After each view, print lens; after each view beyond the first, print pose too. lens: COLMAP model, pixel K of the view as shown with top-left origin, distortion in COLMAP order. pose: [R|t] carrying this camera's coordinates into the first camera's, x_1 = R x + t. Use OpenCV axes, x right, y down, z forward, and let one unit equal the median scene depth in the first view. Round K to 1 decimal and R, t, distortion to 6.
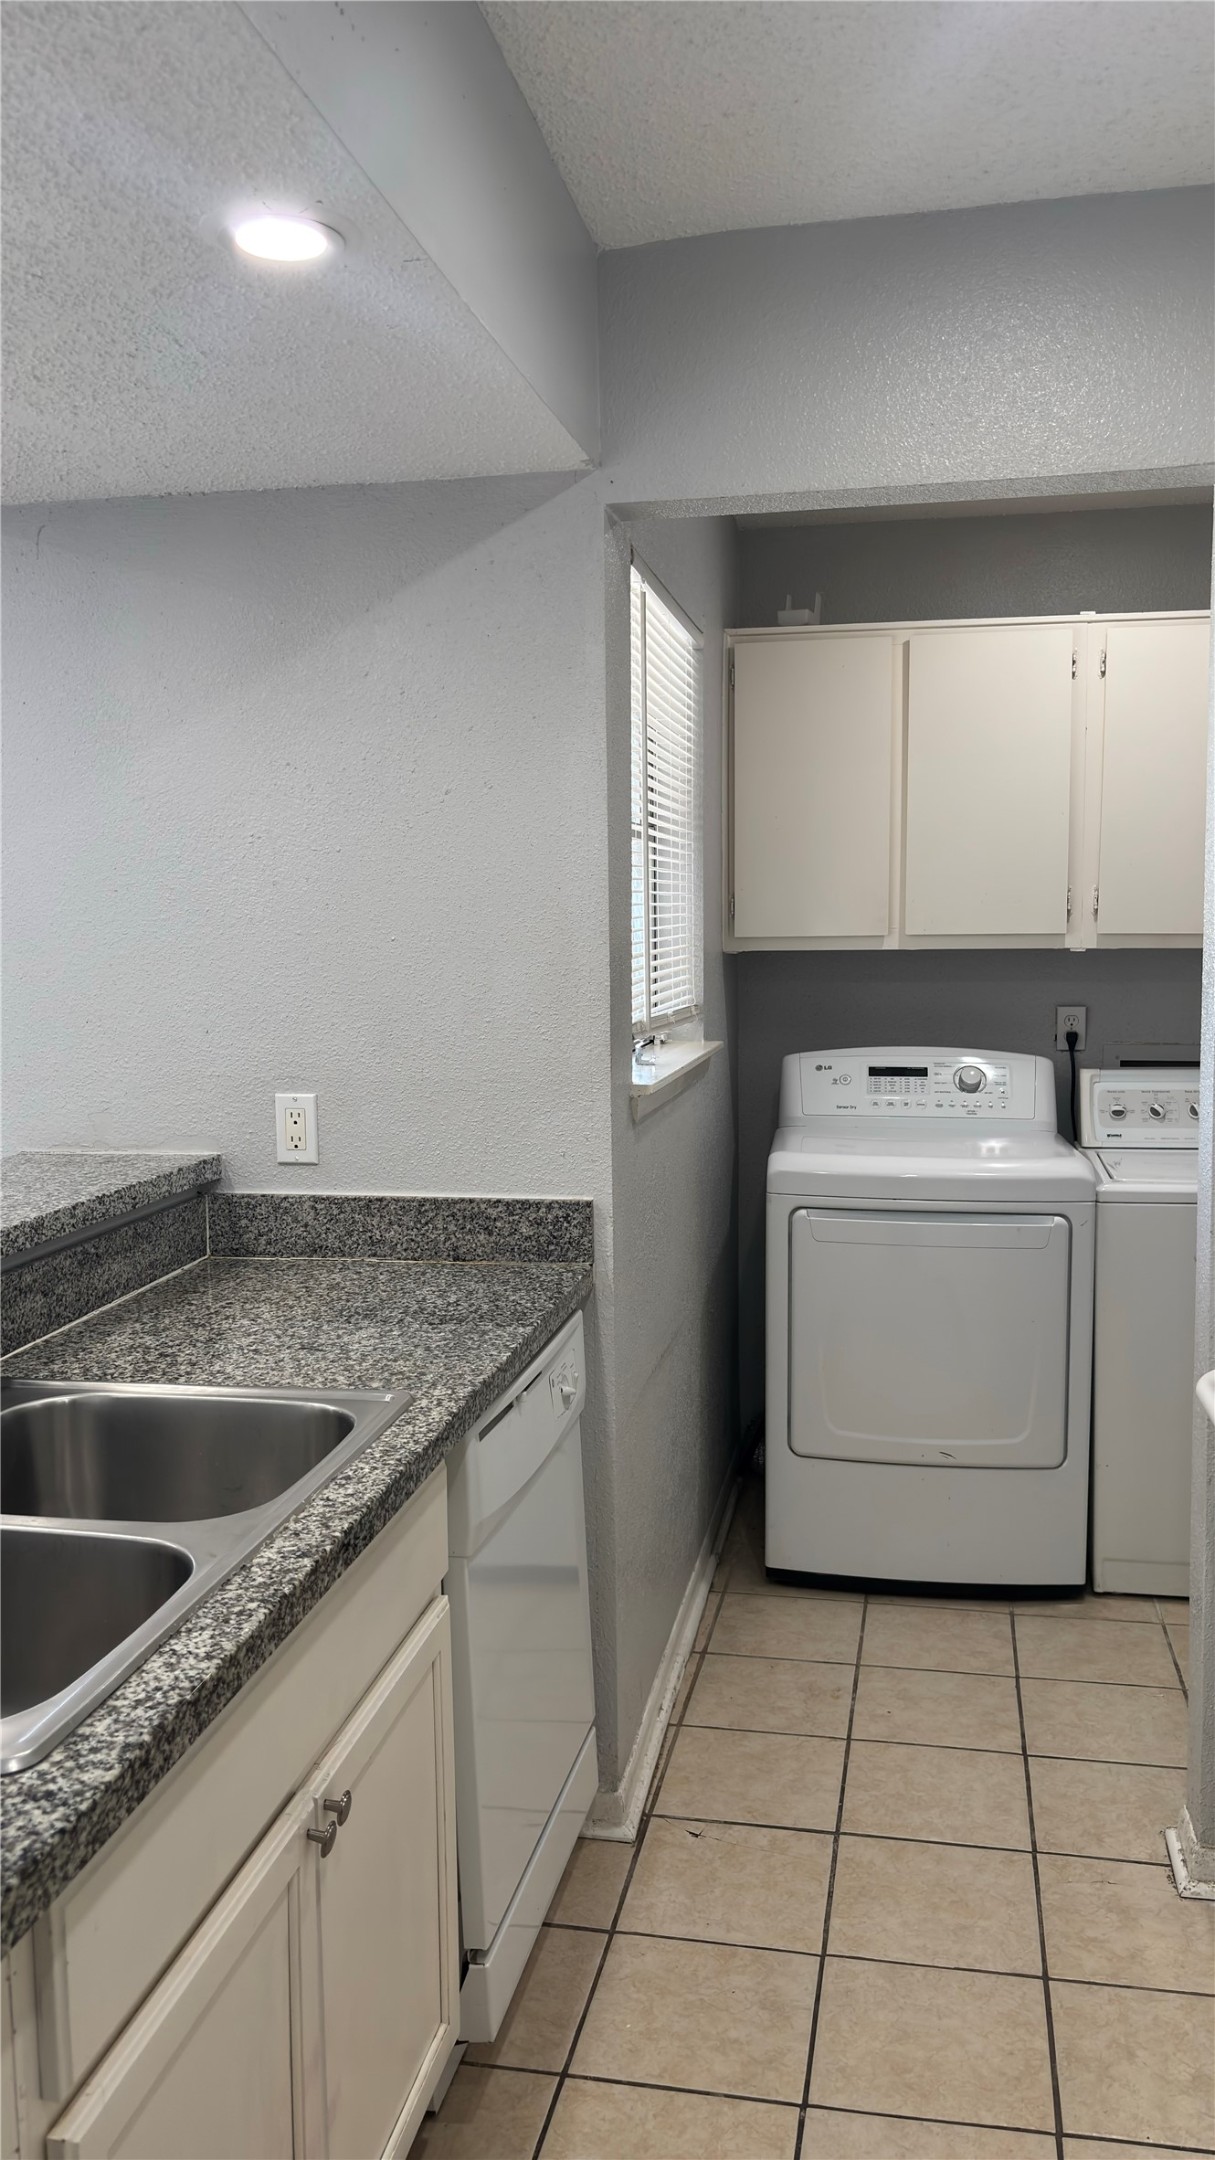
lens RADIAL K [[1655.8, 0, 623.7], [0, 1655.8, 1045.1], [0, 0, 1]] dist [0.086320, -0.098905]
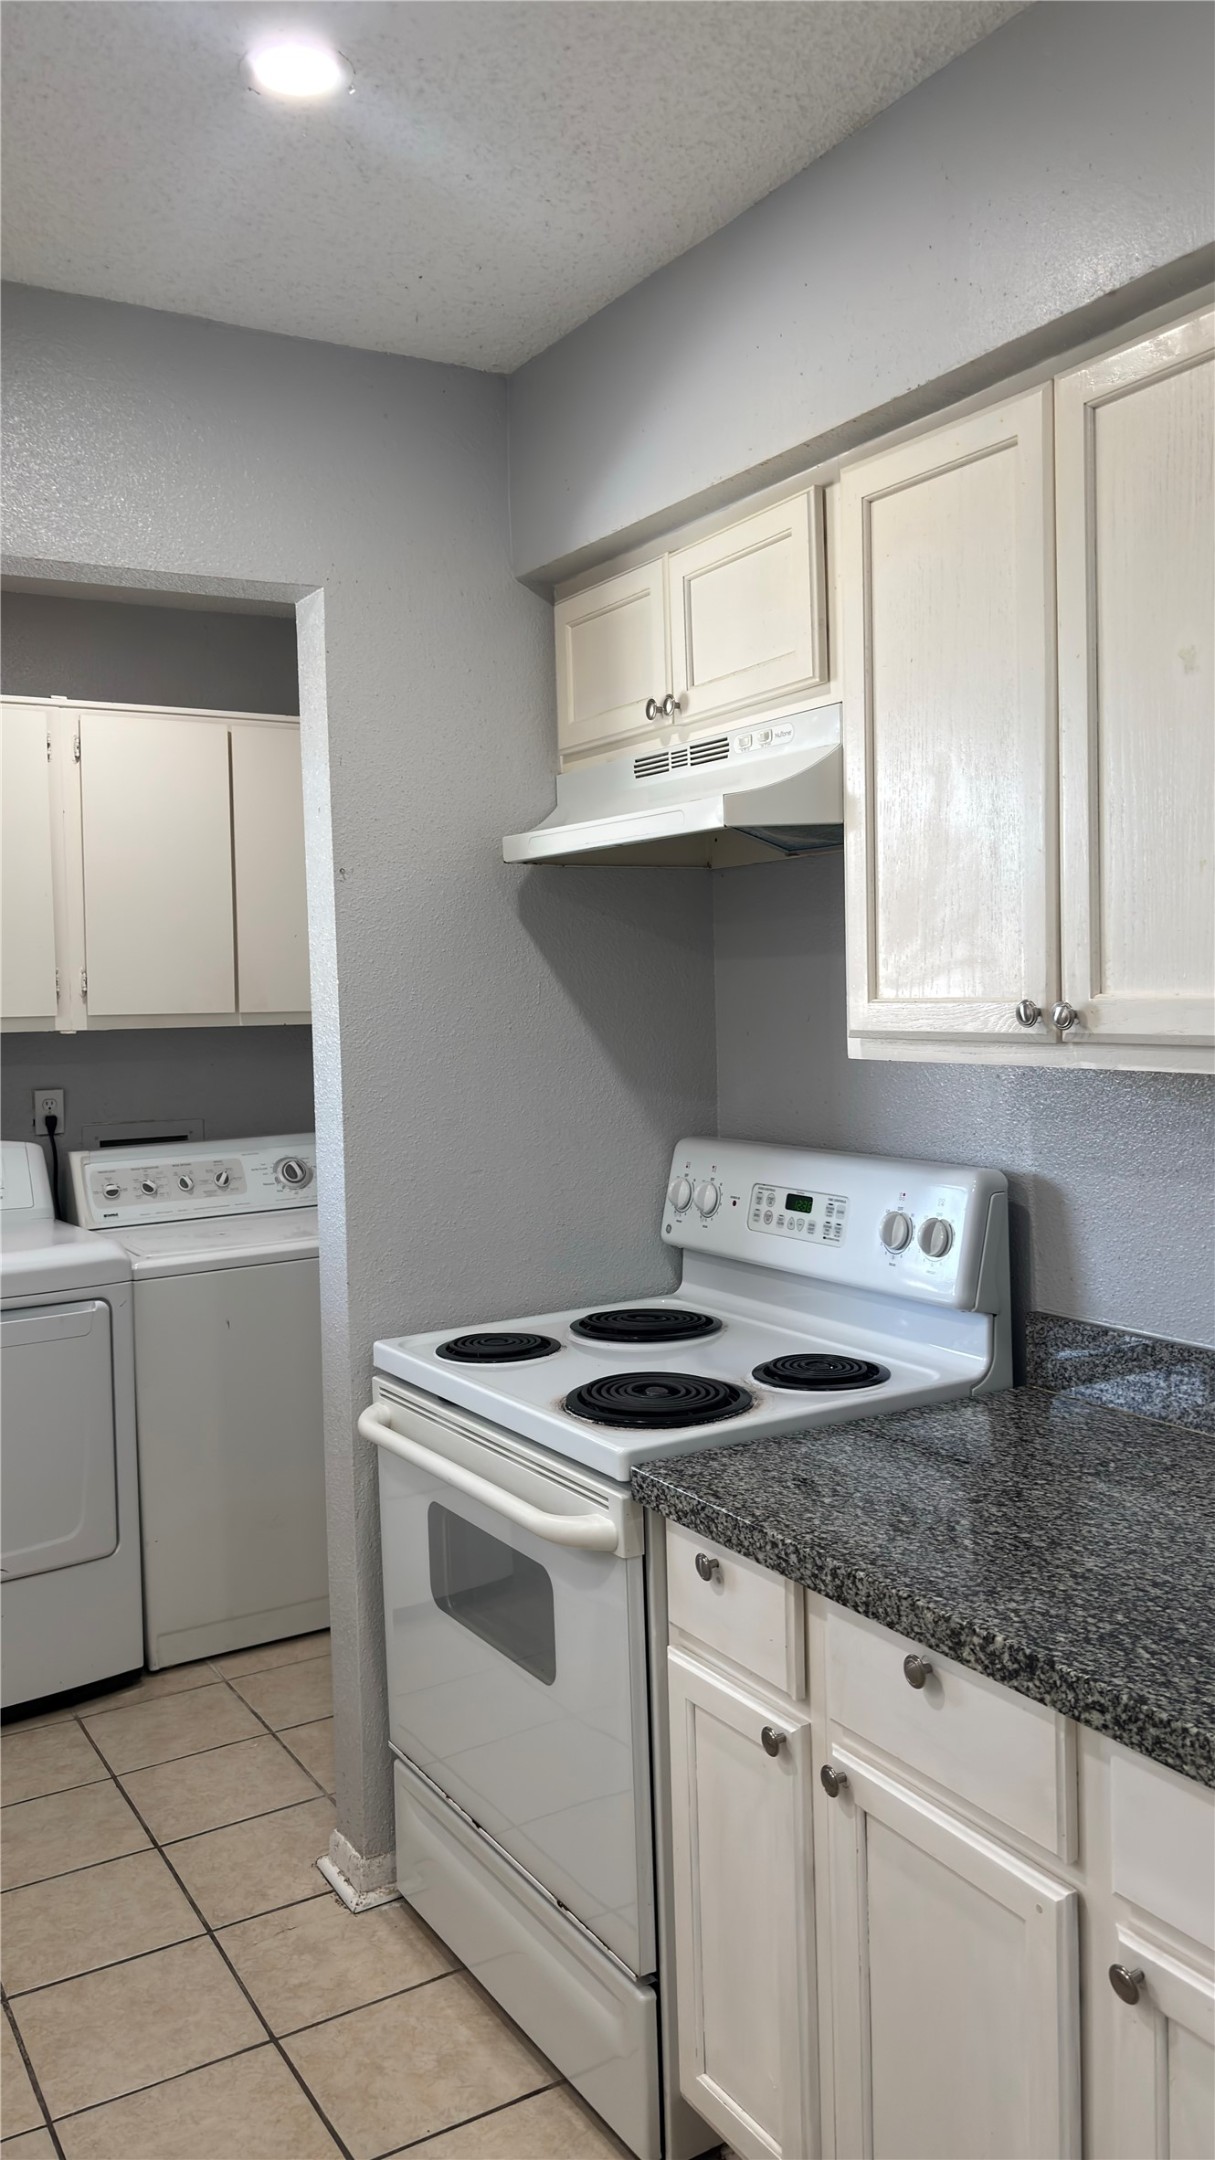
lens RADIAL K [[1655.8, 0, 623.7], [0, 1655.8, 1045.1], [0, 0, 1]] dist [0.086320, -0.098905]
pose [[0.737071, -0.035655, 0.674874, -0.223744], [0.069386, 0.997323, -0.023091, -0.004955], [-0.672244, 0.063846, 0.737572, 0.062127]]
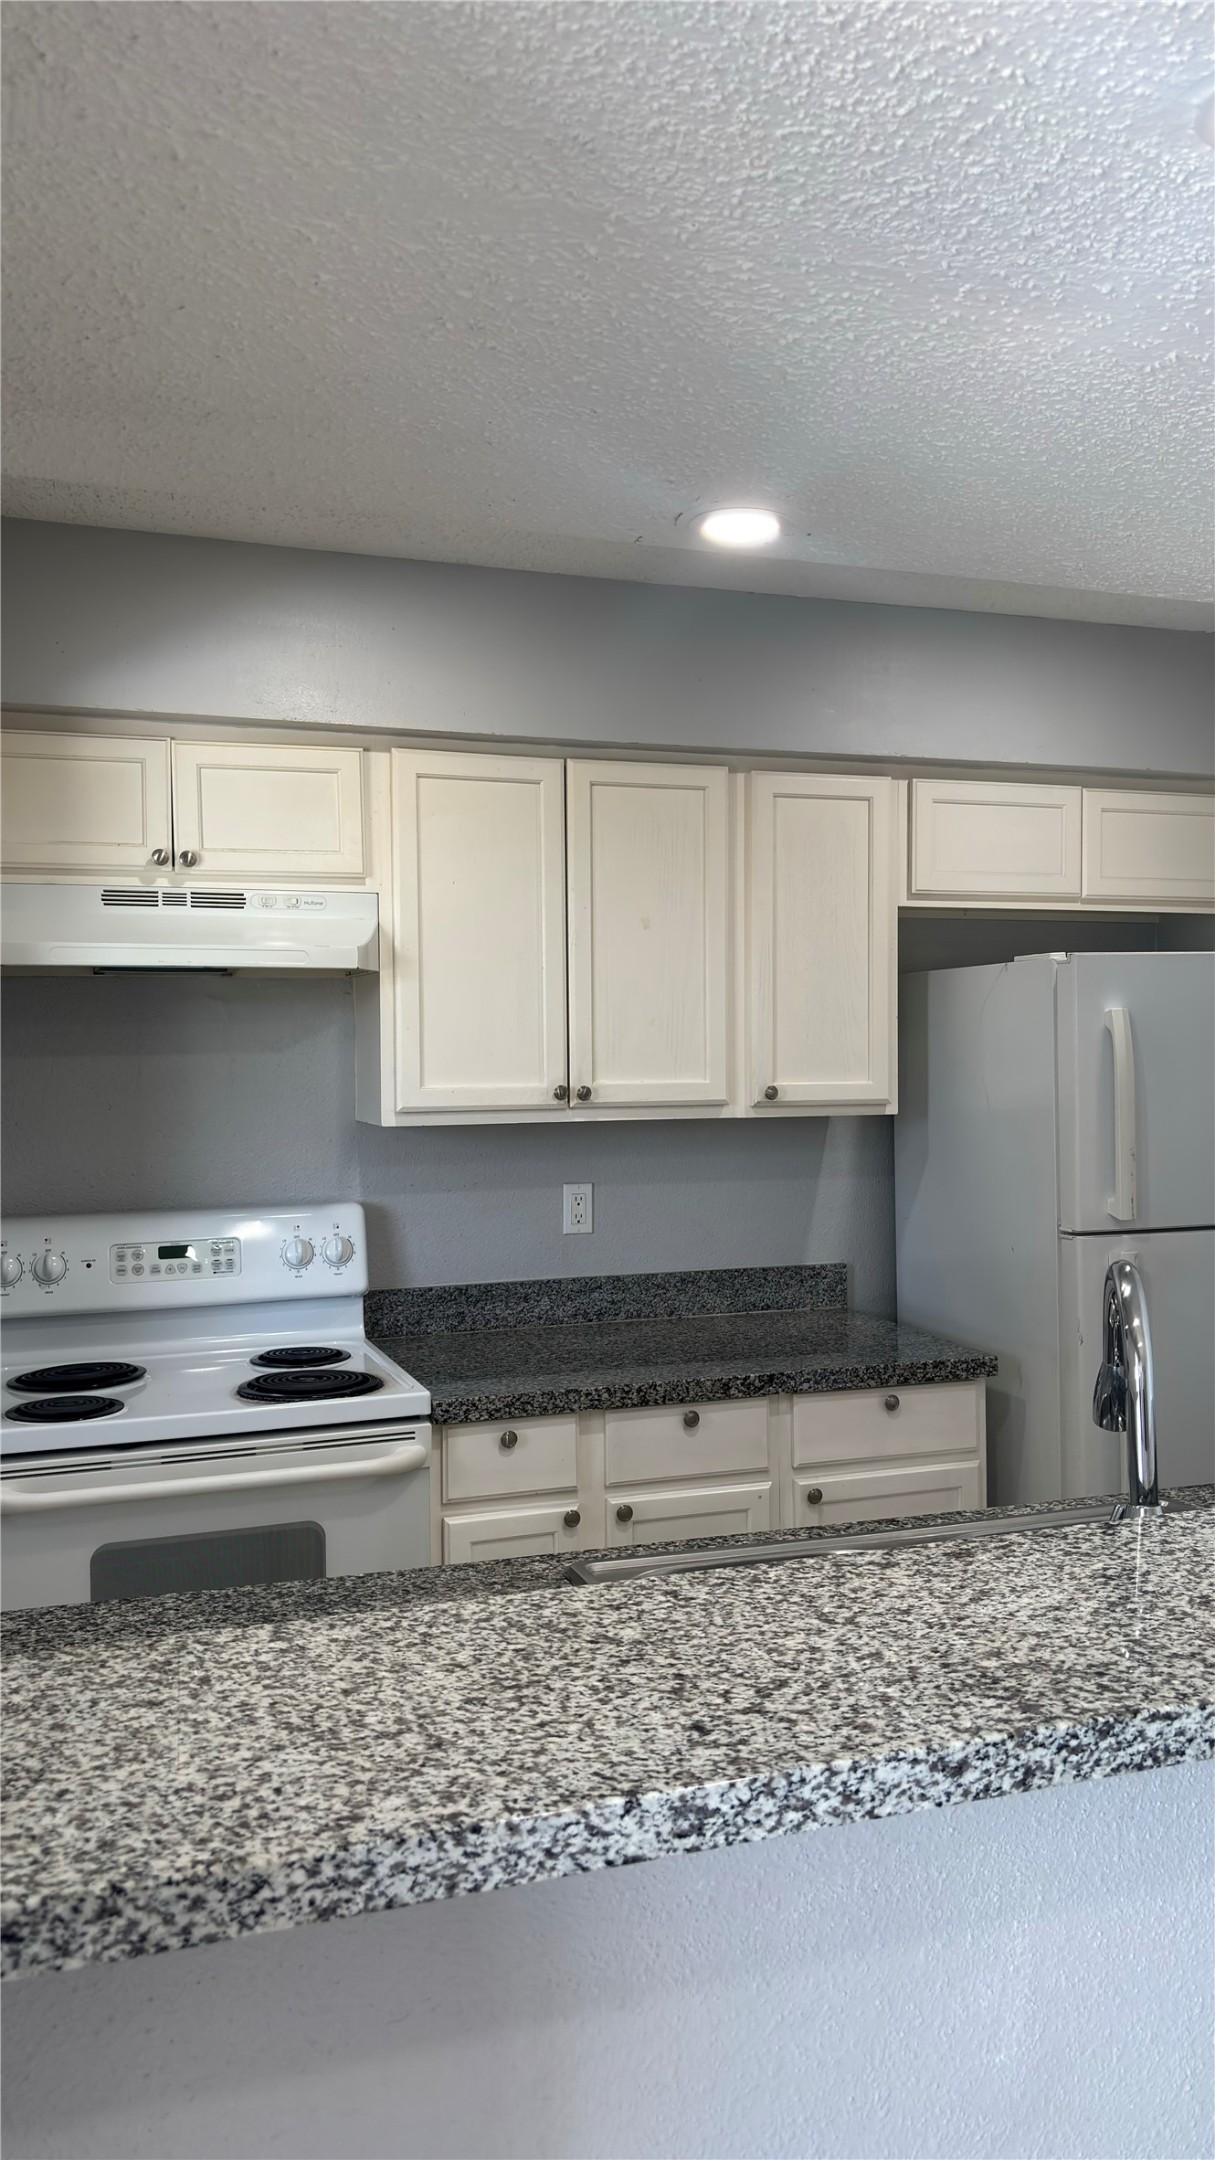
lens RADIAL K [[1655.8, 0, 623.7], [0, 1655.8, 1045.1], [0, 0, 1]] dist [0.086320, -0.098905]
pose [[-0.521810, 0.022551, 0.852763, -0.772069], [0.079403, 0.996595, 0.022232, -0.088775], [-0.849358, 0.079313, -0.521824, 1.147909]]
